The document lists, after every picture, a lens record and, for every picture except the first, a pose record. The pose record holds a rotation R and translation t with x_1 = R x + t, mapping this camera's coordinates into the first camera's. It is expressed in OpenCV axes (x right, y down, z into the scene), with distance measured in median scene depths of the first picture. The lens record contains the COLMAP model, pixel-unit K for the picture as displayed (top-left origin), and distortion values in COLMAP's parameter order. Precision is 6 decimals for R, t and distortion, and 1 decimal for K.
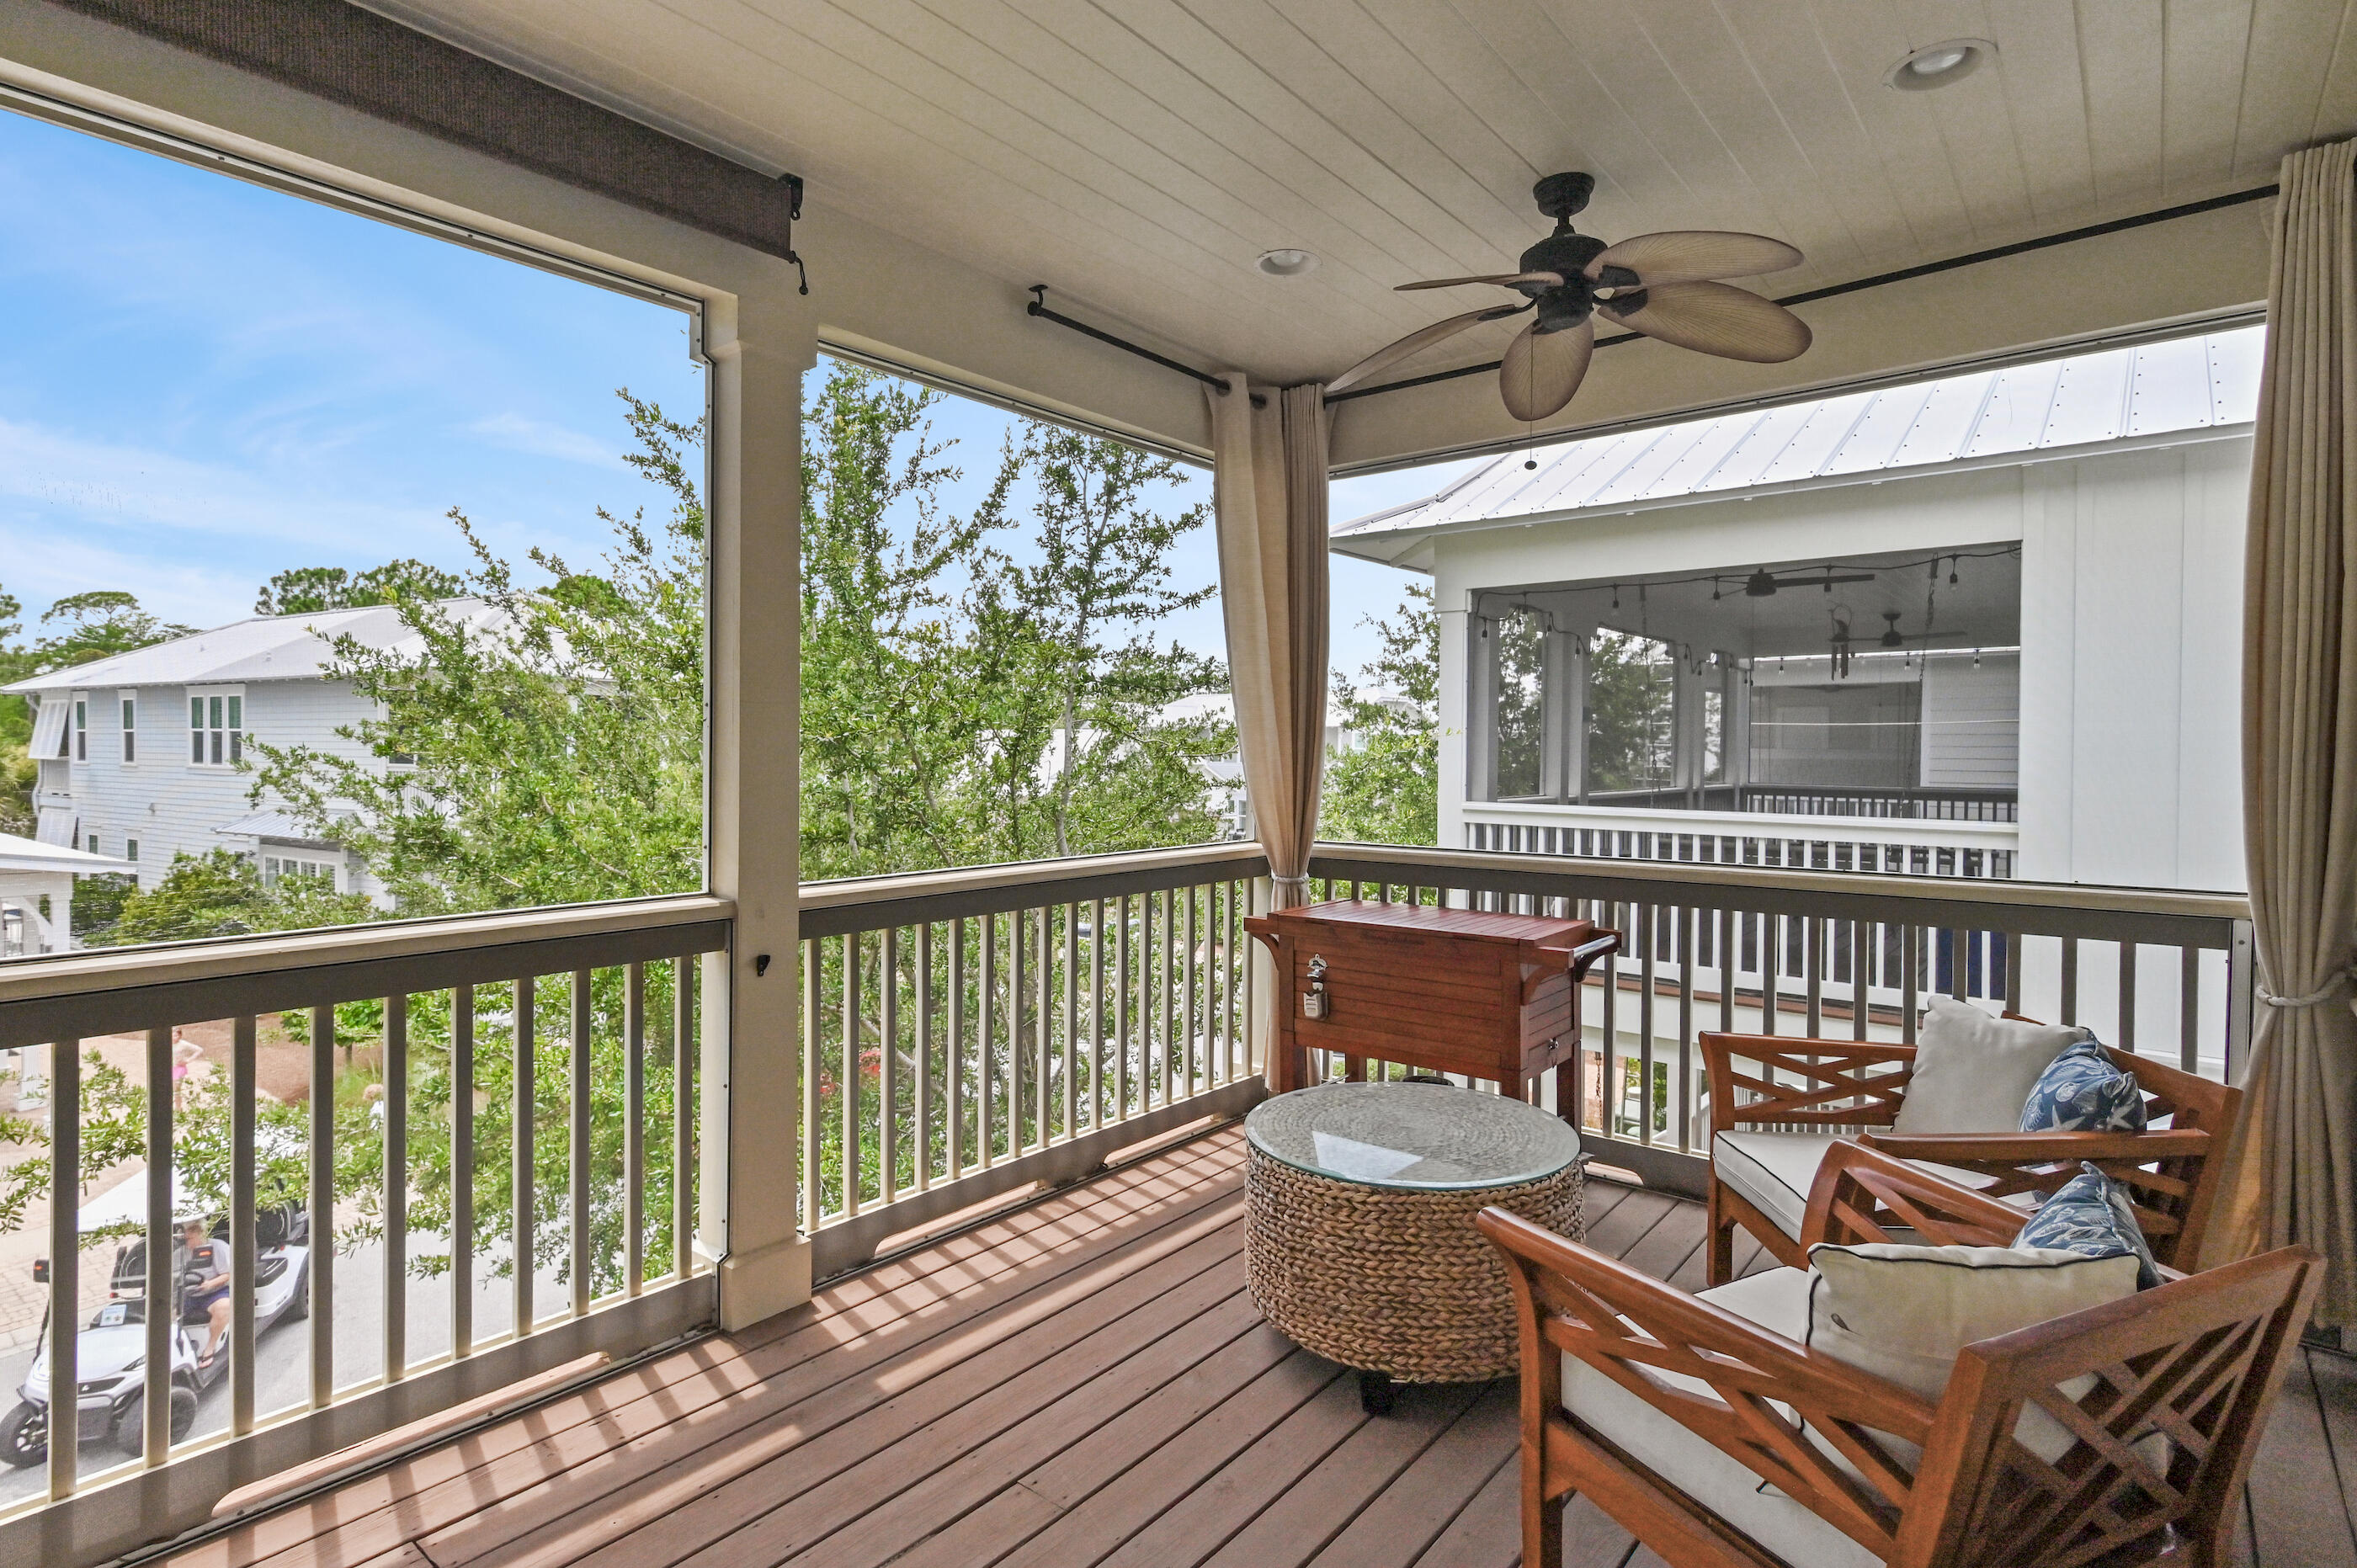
lens RADIAL K [[1166.9, 0, 1182.5], [0, 1166.9, 762.8], [0, 0, 1]] dist [0.001361, -0.001214]
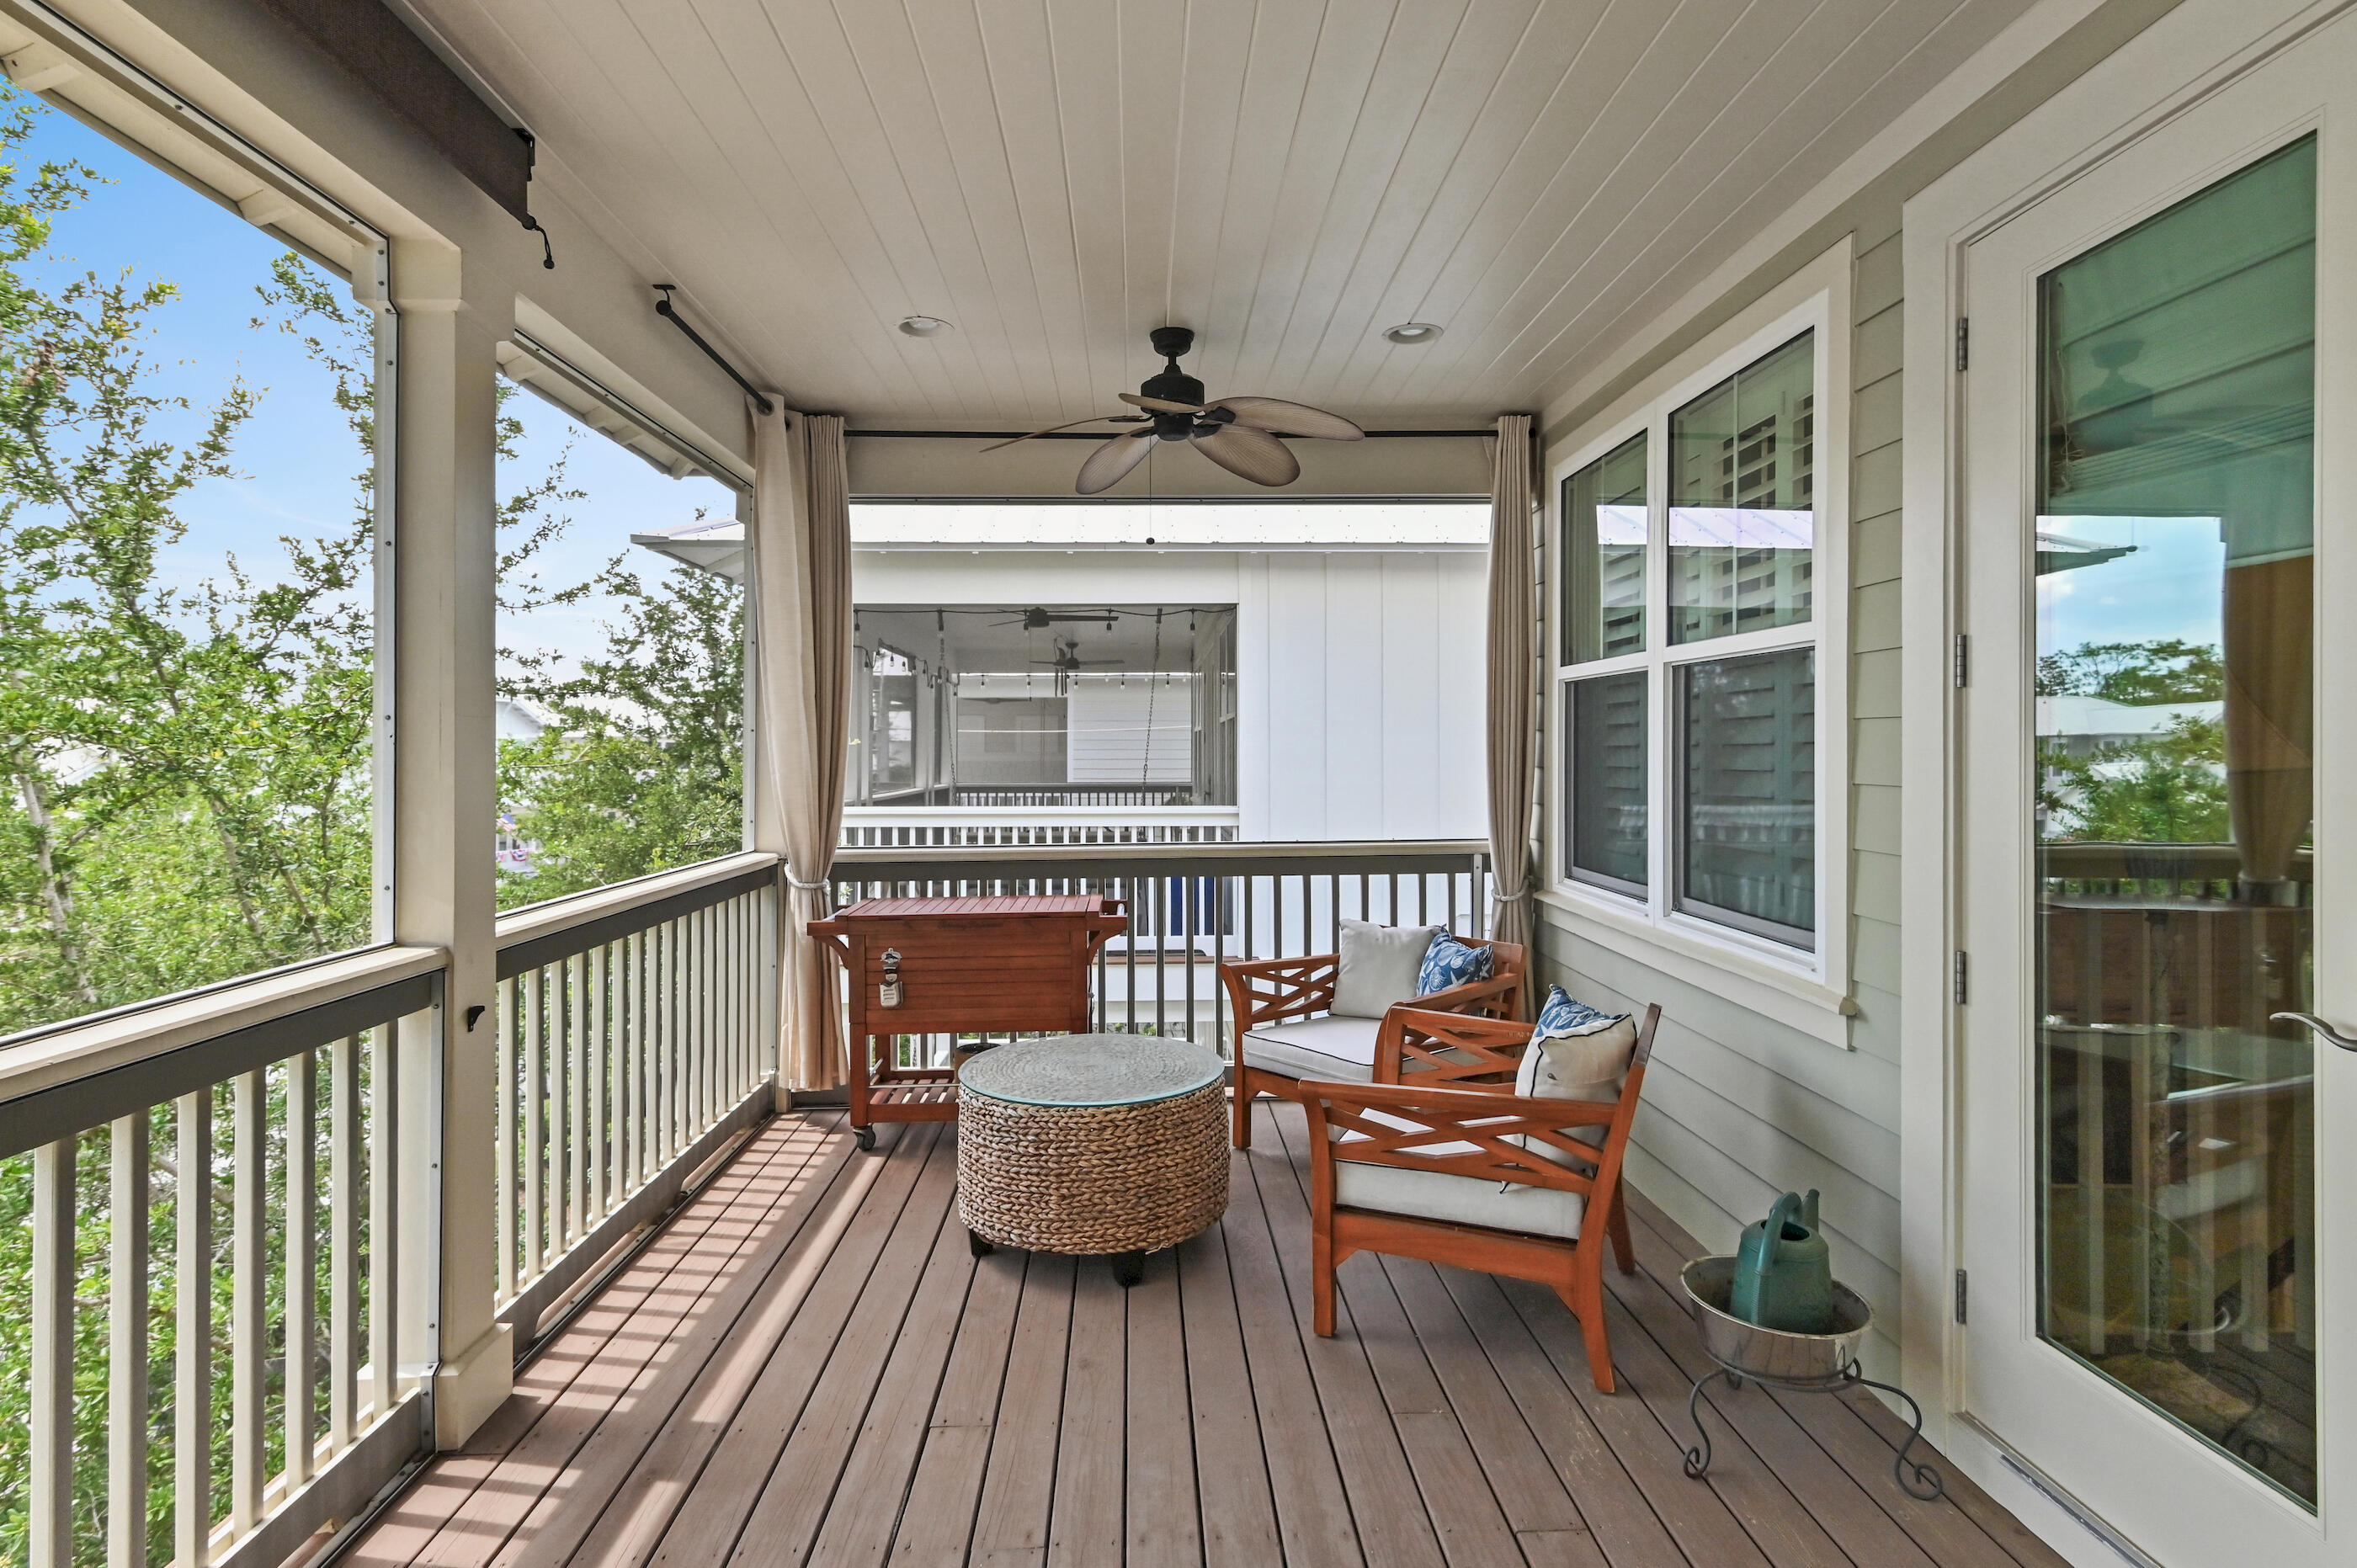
lens RADIAL K [[1166.9, 0, 1165.6], [0, 1166.9, 754.0], [0, 0, 1]] dist [0.001361, -0.001214]
pose [[0.759010, -0.008388, 0.651025, -0.514180], [0.014968, 0.999878, -0.004567, -0.011093], [-0.650907, 0.013211, 0.759042, 0.002411]]
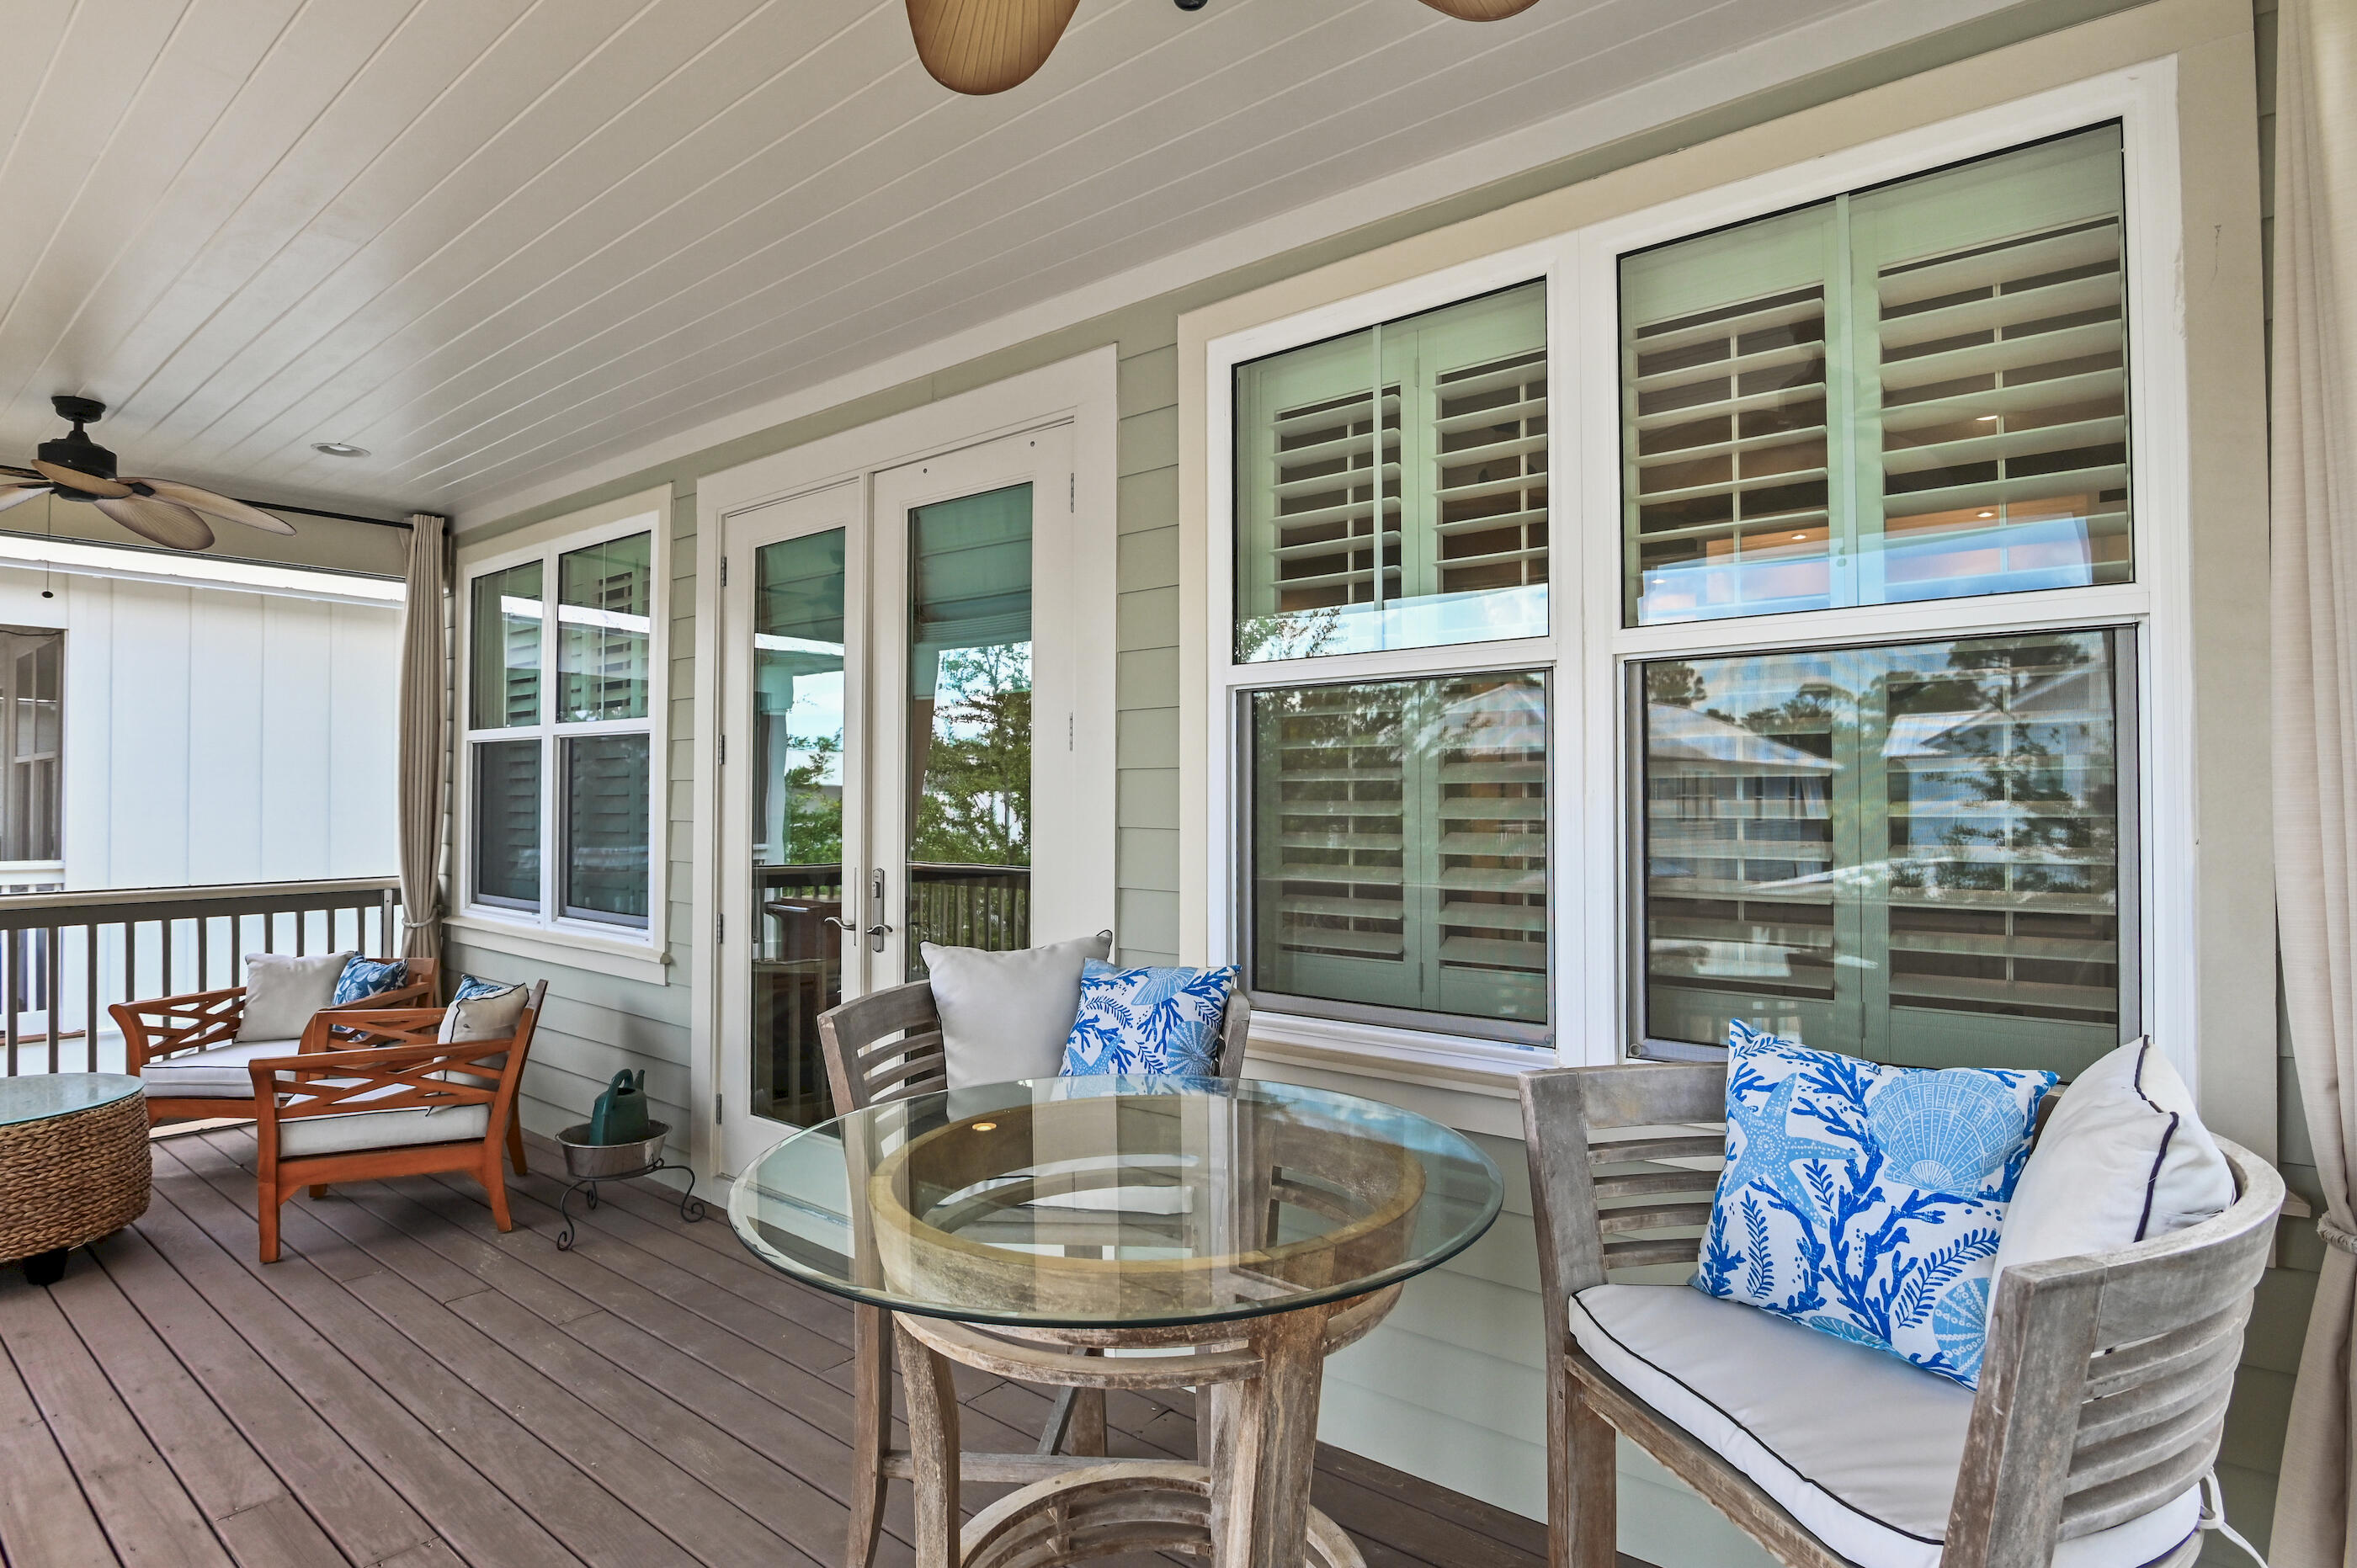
lens RADIAL K [[1215.5, 0, 1177.2], [0, 1215.5, 786.3], [0, 0, 1]] dist [-0.015527, 0.000713]
pose [[-0.005515, 0.005285, 0.999971, -1.048112], [0.010717, 0.999929, -0.005225, -0.012568], [-0.999927, 0.010688, -0.005571, -0.287366]]
